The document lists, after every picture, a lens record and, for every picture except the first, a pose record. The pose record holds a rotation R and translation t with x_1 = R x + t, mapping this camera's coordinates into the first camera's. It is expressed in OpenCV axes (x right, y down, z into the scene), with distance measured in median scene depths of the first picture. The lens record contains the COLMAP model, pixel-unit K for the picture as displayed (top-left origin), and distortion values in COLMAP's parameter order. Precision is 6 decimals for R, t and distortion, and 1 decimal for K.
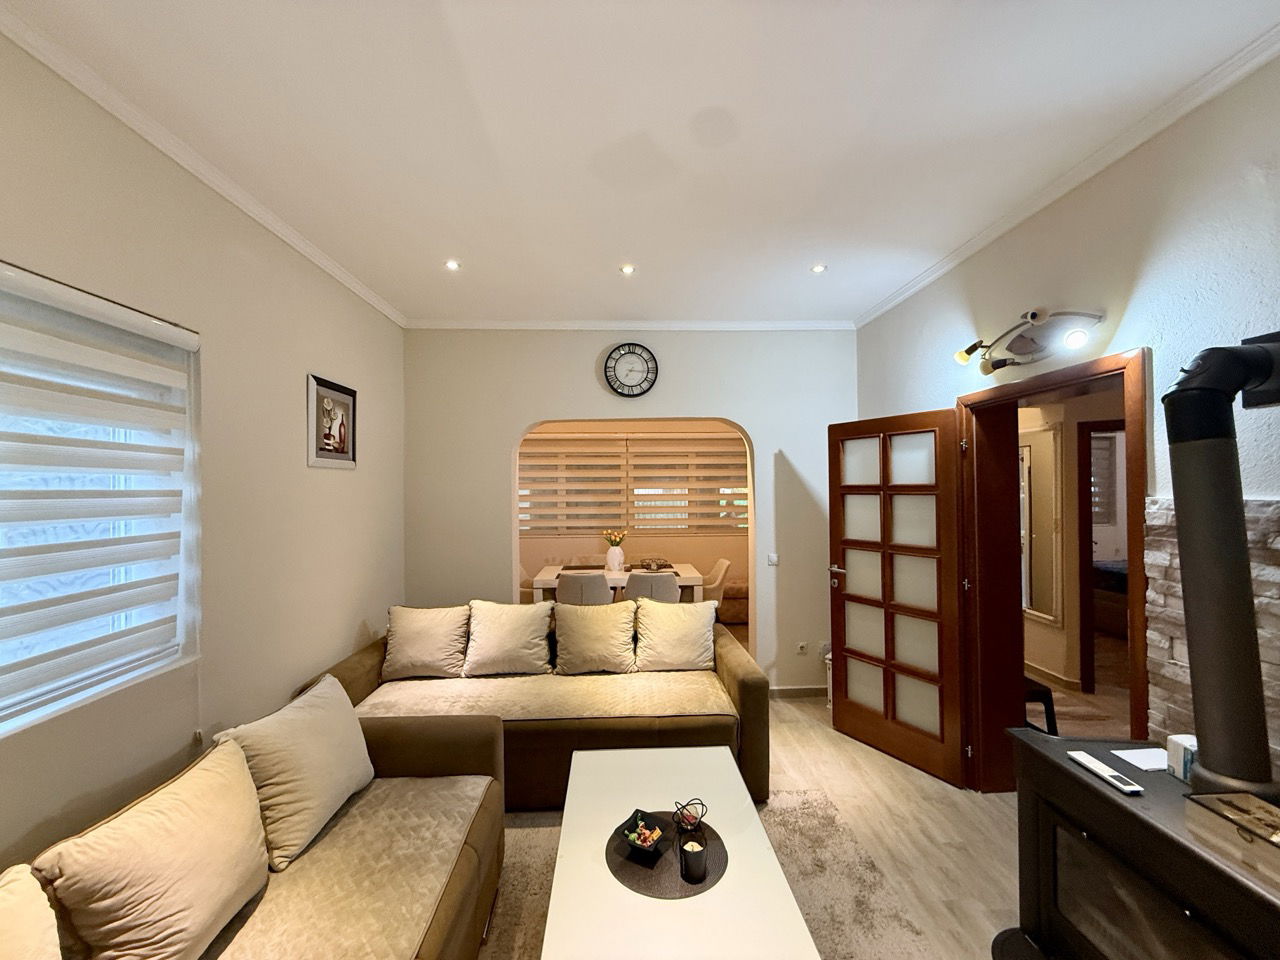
lens RADIAL K [[516.4, 0, 642.8], [0, 516.4, 482.6], [0, 0, 1]] dist [-0.000647, -0.000034]
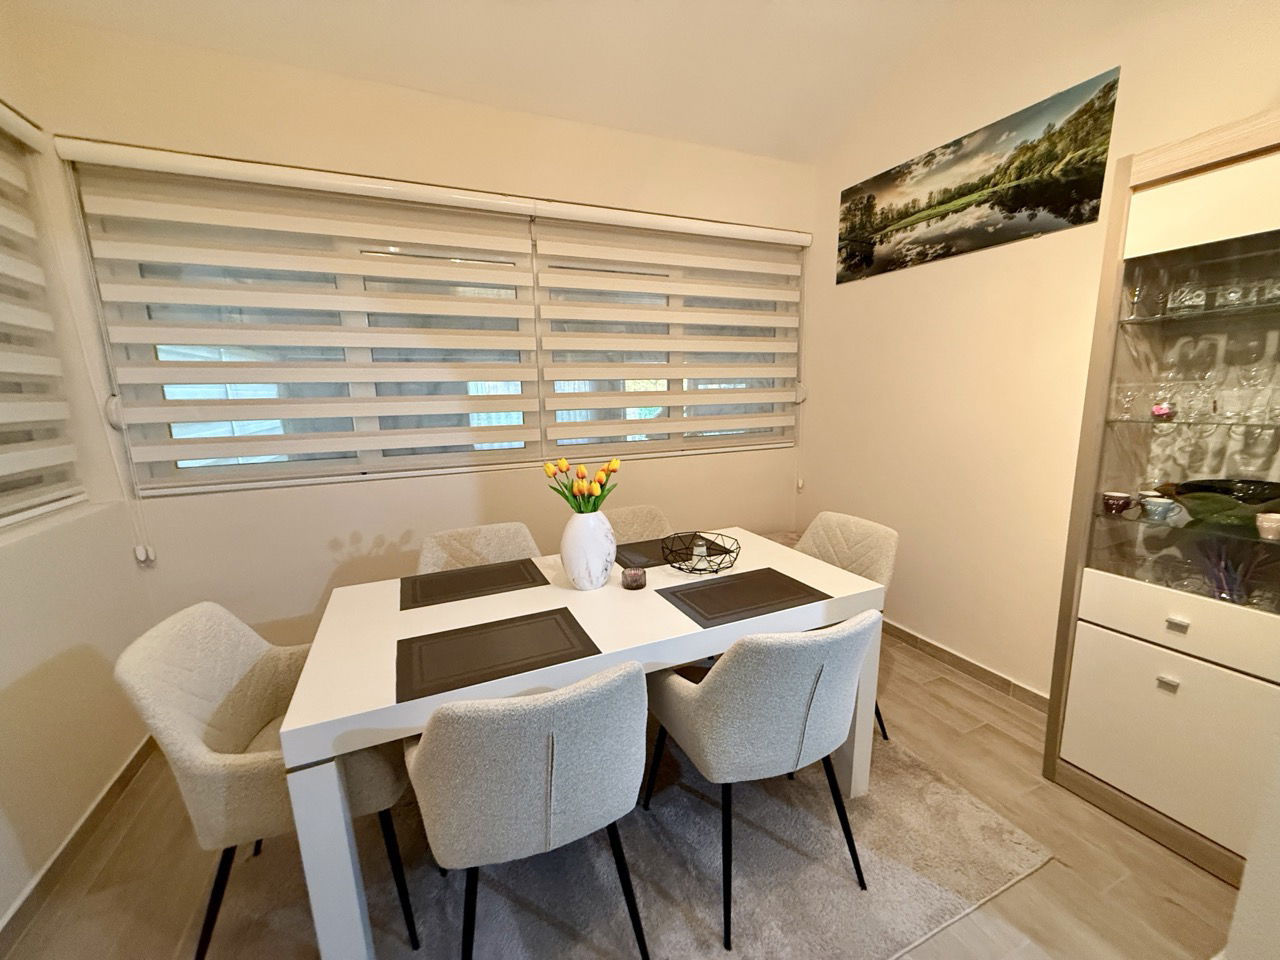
lens RADIAL K [[516.4, 0, 642.8], [0, 516.4, 482.6], [0, 0, 1]] dist [-0.000647, -0.000034]
pose [[0.933090, -0.076385, 0.351437, -0.104918], [0.012134, 0.983315, 0.181505, 0.042390], [-0.359438, -0.165096, 0.918449, 0.582019]]
